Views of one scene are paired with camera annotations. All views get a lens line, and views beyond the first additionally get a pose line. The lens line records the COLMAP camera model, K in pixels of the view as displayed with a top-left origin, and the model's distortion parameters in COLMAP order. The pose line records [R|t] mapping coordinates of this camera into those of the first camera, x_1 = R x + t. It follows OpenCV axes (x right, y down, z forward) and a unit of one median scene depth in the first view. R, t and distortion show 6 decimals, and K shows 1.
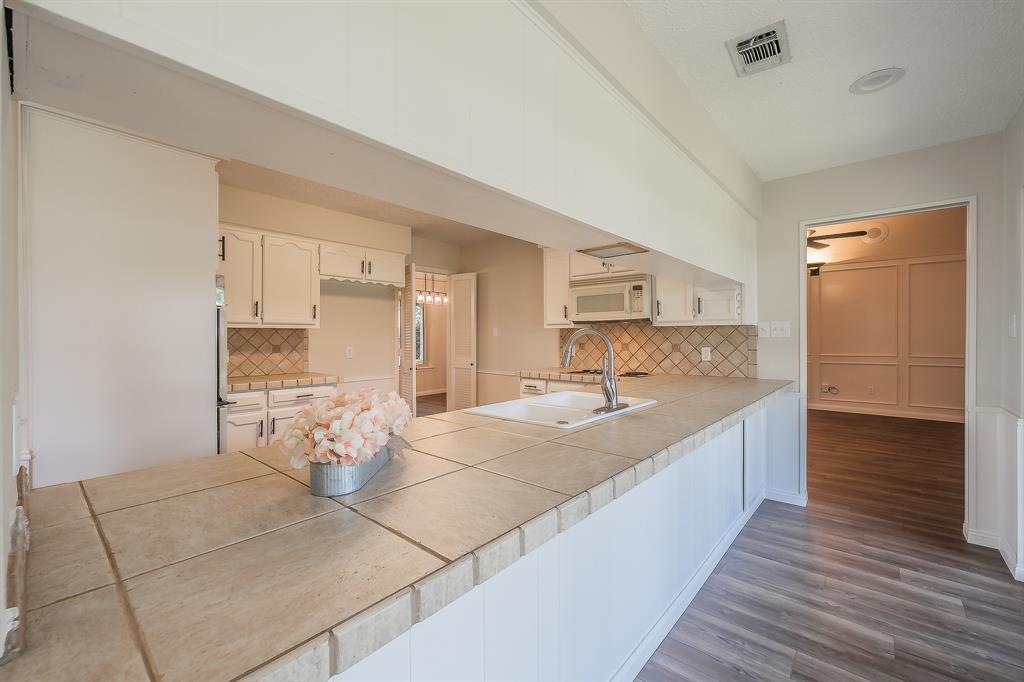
lens RADIAL K [[428.7, 0, 515.2], [0, 428.7, 336.0], [0, 0, 1]] dist [0.004049, 0.000041]
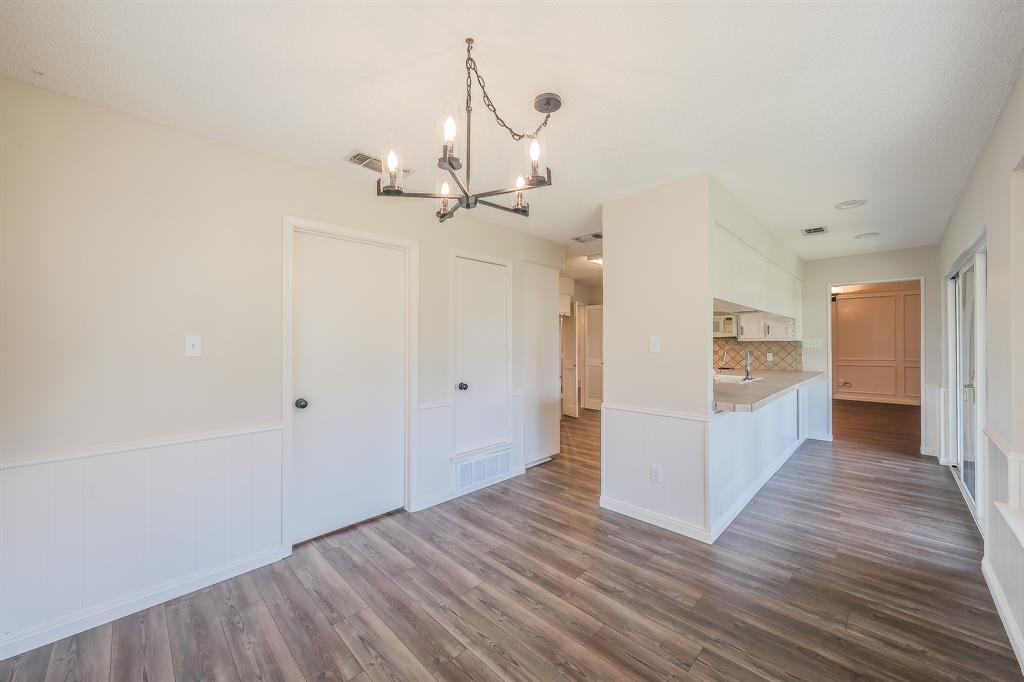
lens RADIAL K [[393.8, 0, 511.5], [0, 393.8, 340.2], [0, 0, 1]] dist [0.003300, -0.000080]
pose [[0.997657, 0.001965, -0.068383, -0.485671], [-0.002408, 0.999977, -0.006393, -0.013614], [0.068369, 0.006543, 0.997639, -0.659136]]
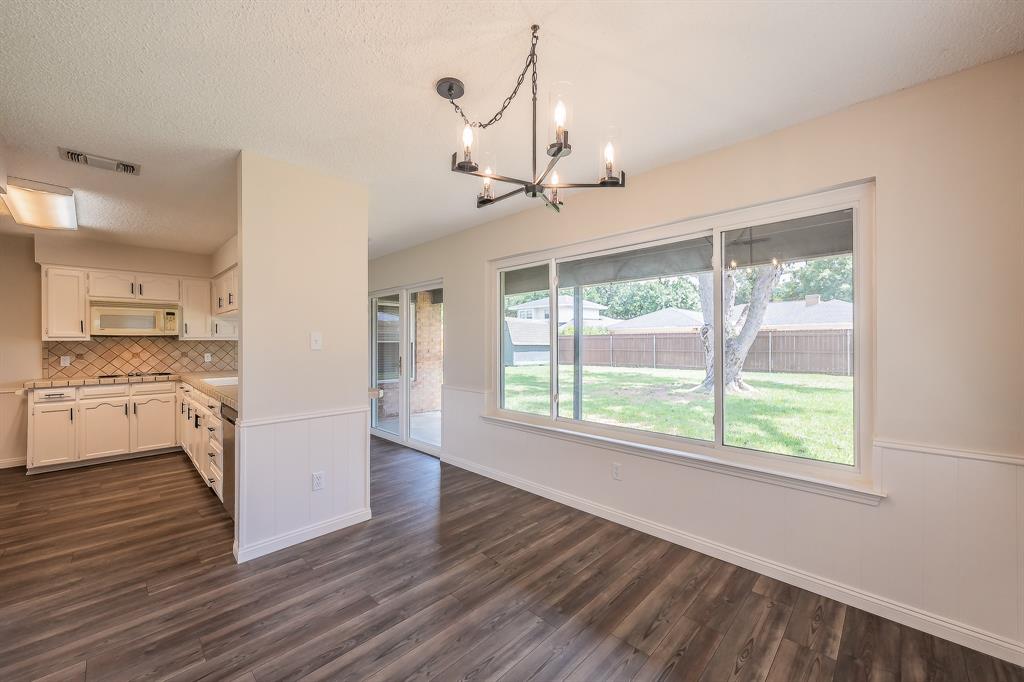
lens RADIAL K [[393.8, 0, 514.7], [0, 393.8, 340.3], [0, 0, 1]] dist [0.003300, -0.000080]
pose [[0.051307, 0.006354, 0.998663, -0.985098], [0.008346, 0.999942, -0.006791, -0.003231], [-0.998648, 0.008684, 0.051251, -0.235192]]
